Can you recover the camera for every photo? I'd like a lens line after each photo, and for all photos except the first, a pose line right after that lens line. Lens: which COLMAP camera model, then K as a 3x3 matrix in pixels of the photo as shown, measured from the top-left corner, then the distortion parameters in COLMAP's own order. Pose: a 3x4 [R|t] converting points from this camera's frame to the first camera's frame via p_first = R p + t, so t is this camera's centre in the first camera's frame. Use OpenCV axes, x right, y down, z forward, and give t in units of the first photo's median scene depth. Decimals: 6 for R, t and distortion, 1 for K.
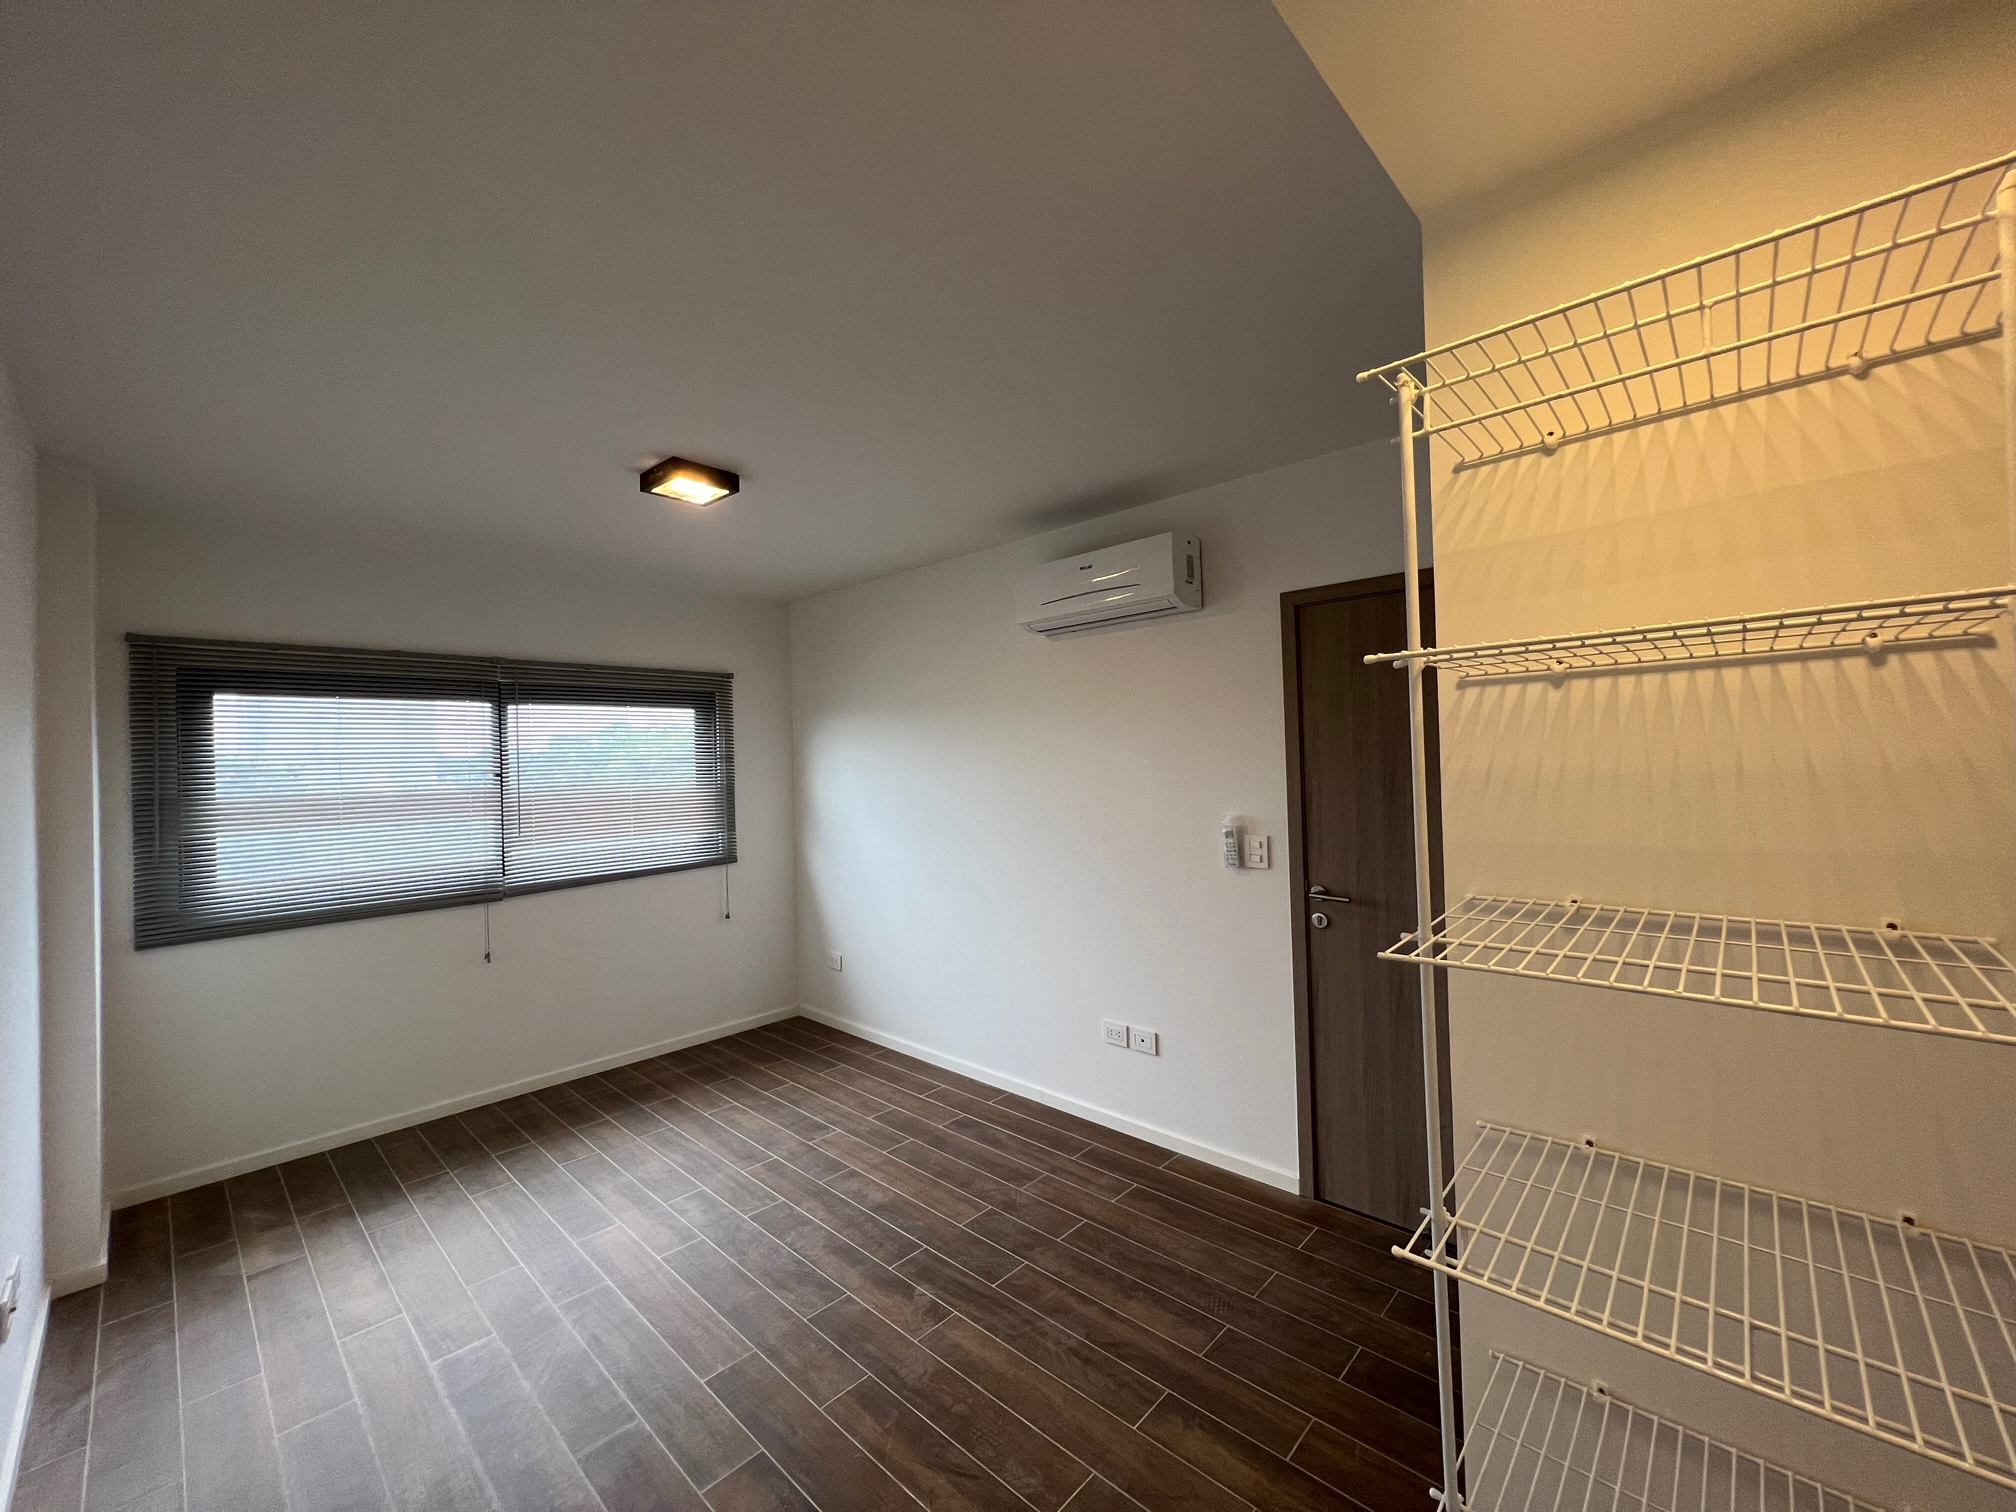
lens RADIAL K [[805.8, 0, 1003.7], [0, 805.8, 753.9], [0, 0, 1]] dist [-0.001922, 0.000122]
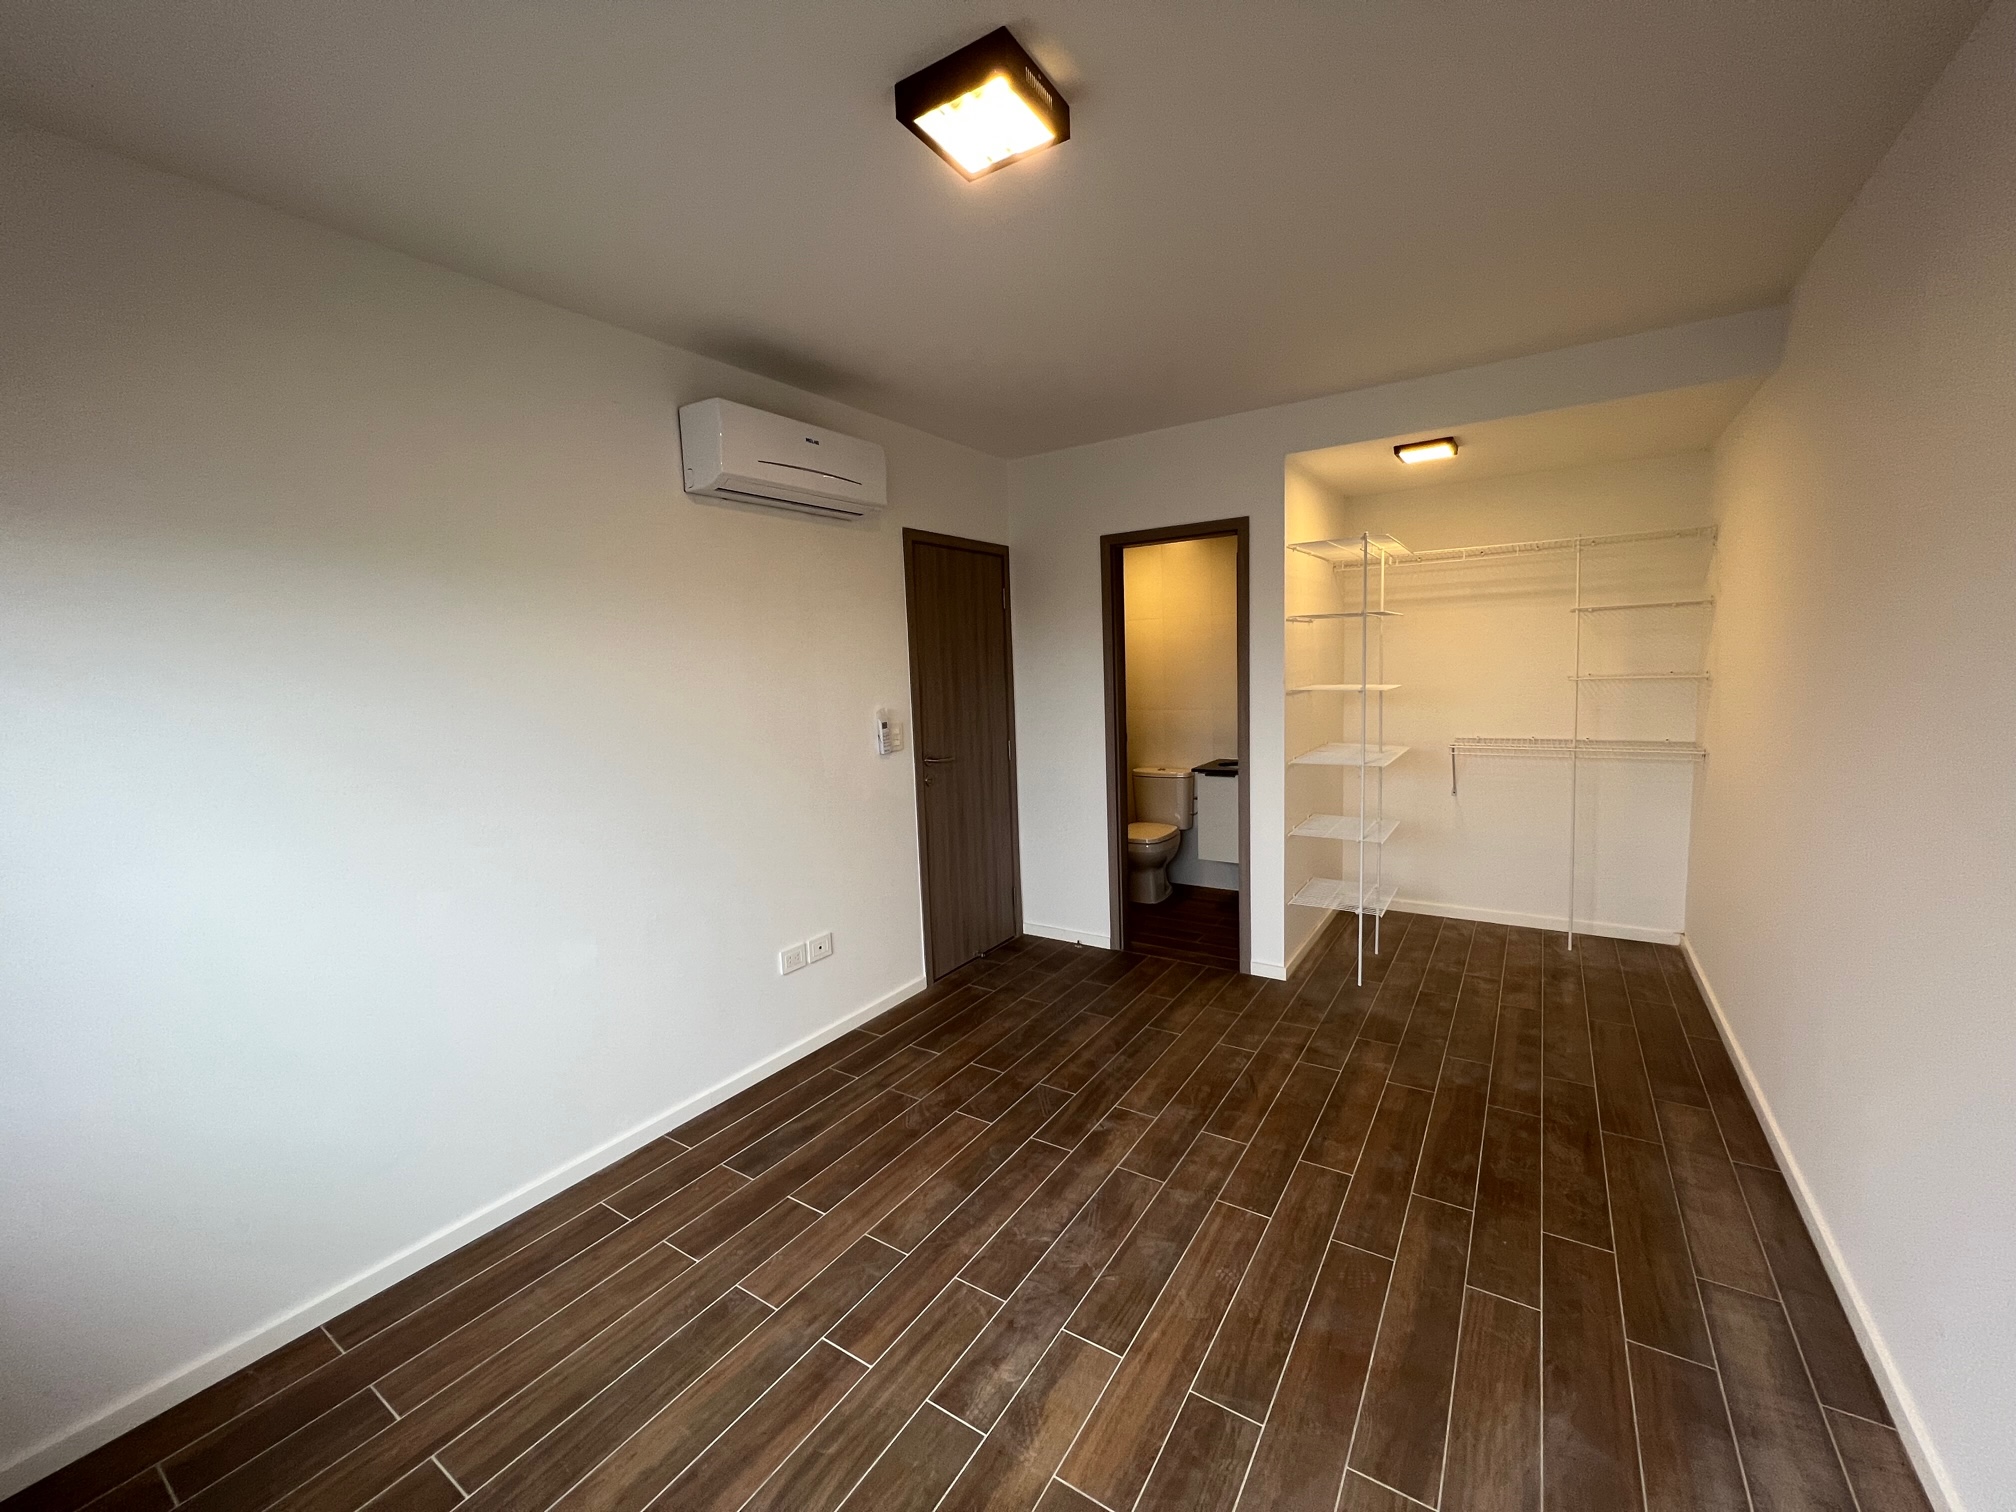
lens RADIAL K [[805.8, 0, 1006.1], [0, 805.8, 748.4], [0, 0, 1]] dist [-0.001922, 0.000122]
pose [[-0.169814, -0.067967, 0.983130, -0.940192], [0.034296, 0.996607, 0.074822, 0.054412], [-0.984879, 0.046424, -0.166906, 1.068526]]
